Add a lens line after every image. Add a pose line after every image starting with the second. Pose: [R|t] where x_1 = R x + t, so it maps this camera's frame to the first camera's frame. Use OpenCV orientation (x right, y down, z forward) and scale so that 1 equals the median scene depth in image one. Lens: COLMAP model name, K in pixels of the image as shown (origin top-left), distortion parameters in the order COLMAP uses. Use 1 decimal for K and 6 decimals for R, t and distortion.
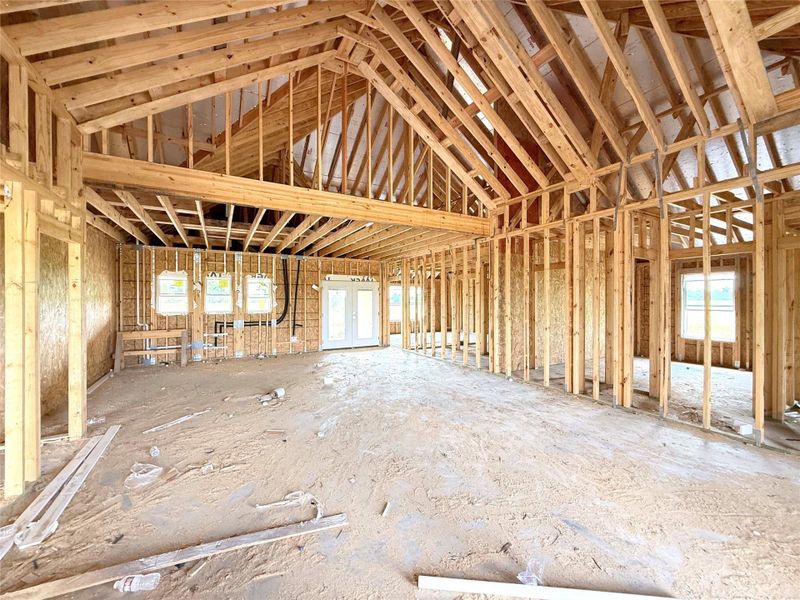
lens RADIAL K [[319.7, 0, 400.1], [0, 319.7, 300.1], [0, 0, 1]] dist [-0.001738, 0.000104]
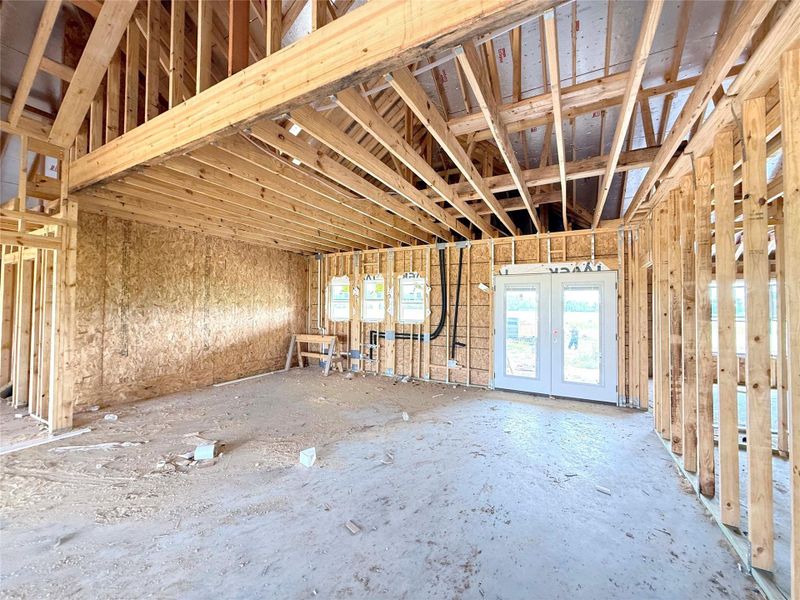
lens RADIAL K [[319.7, 0, 397.7], [0, 319.7, 301.5], [0, 0, 1]] dist [-0.001738, 0.000104]
pose [[0.526301, -0.007793, -0.850262, 0.210450], [-0.011639, 0.999798, -0.016368, 0.000930], [0.850219, 0.018511, 0.526104, 0.590666]]
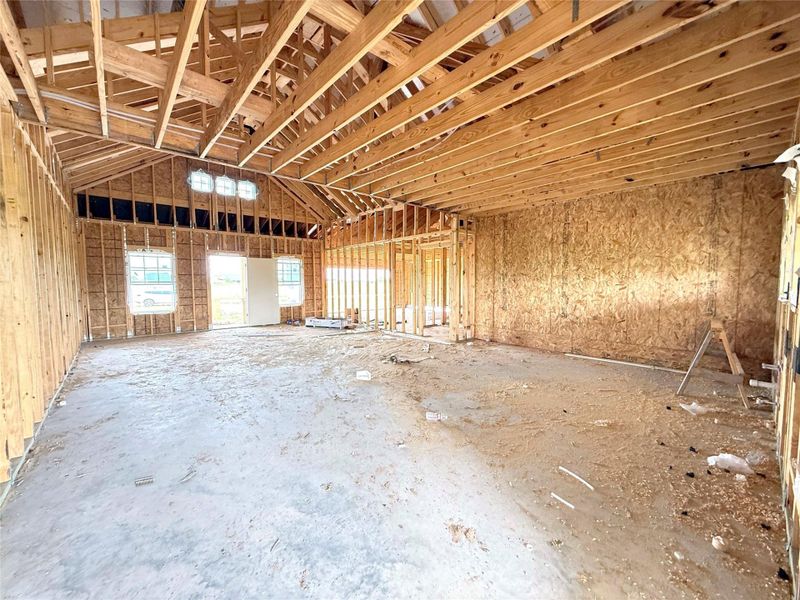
lens RADIAL K [[319.7, 0, 397.9], [0, 319.7, 300.3], [0, 0, 1]] dist [-0.001738, 0.000104]
pose [[-0.978437, 0.017829, -0.205777, -0.105479], [0.005245, 0.998091, 0.061537, 0.017521], [0.206481, 0.059131, -0.976662, 1.225521]]
